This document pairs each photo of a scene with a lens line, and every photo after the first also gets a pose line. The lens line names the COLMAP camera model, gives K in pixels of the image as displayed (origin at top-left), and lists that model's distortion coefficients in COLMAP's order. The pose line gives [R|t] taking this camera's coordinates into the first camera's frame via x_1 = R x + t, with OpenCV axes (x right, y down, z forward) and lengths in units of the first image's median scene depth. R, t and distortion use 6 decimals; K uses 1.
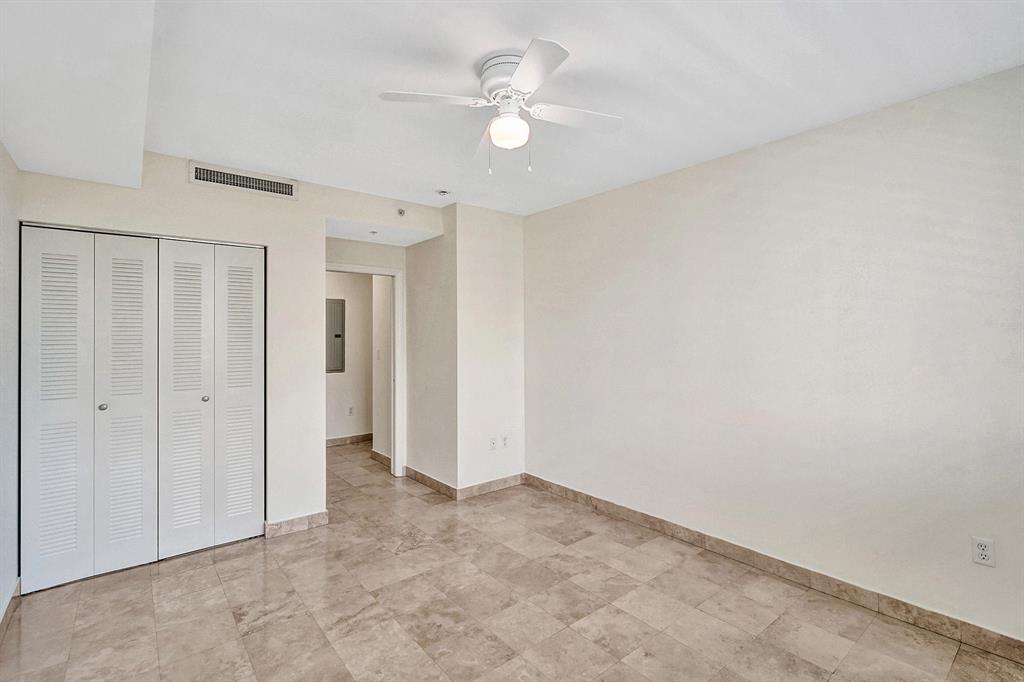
lens RADIAL K [[469.2, 0, 507.9], [0, 469.2, 337.1], [0, 0, 1]] dist [-0.012028, 0.003520]
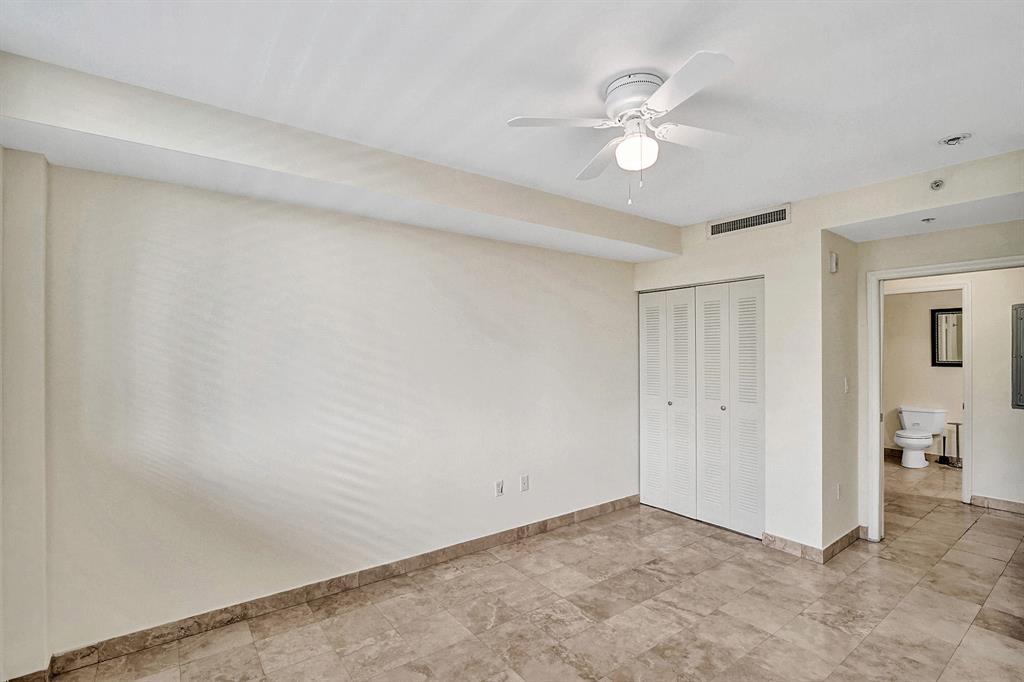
lens RADIAL K [[469.2, 0, 520.7], [0, 469.2, 347.7], [0, 0, 1]] dist [-0.012028, 0.003520]
pose [[-0.026151, -0.004060, -0.999650, 0.707310], [-0.001829, 0.999990, -0.004014, -0.023667], [0.999656, 0.001723, -0.026158, 0.564601]]
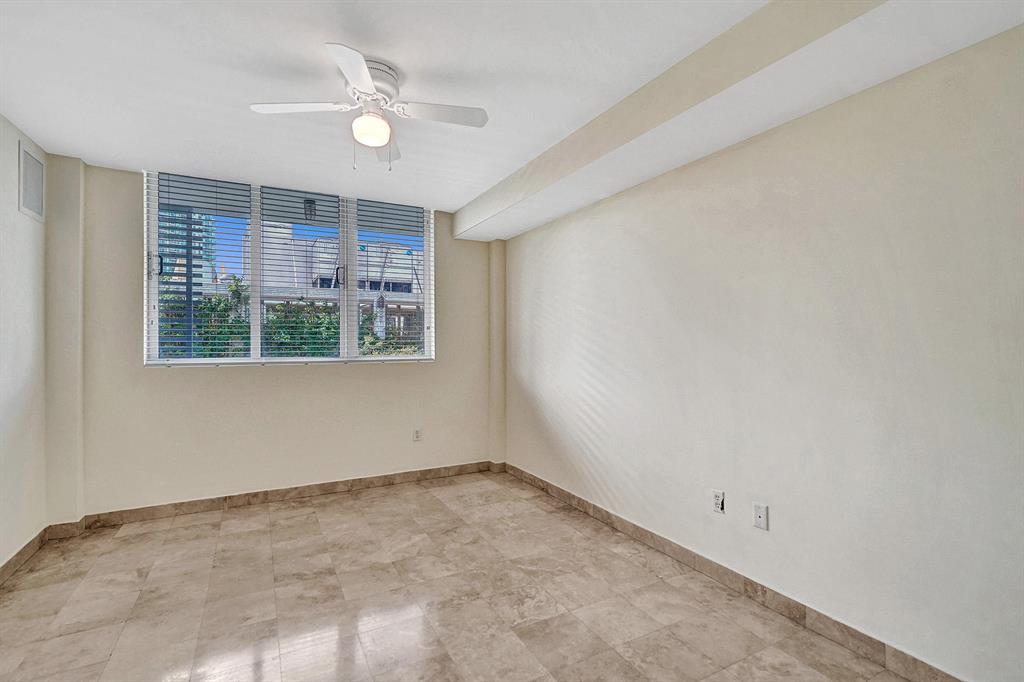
lens RADIAL K [[469.2, 0, 514.2], [0, 469.2, 340.5], [0, 0, 1]] dist [-0.012028, 0.003520]
pose [[-0.985274, 0.012101, 0.170552, -0.370454], [0.011814, 0.999927, -0.002698, 0.040492], [-0.170572, -0.000644, -0.985345, 1.464241]]
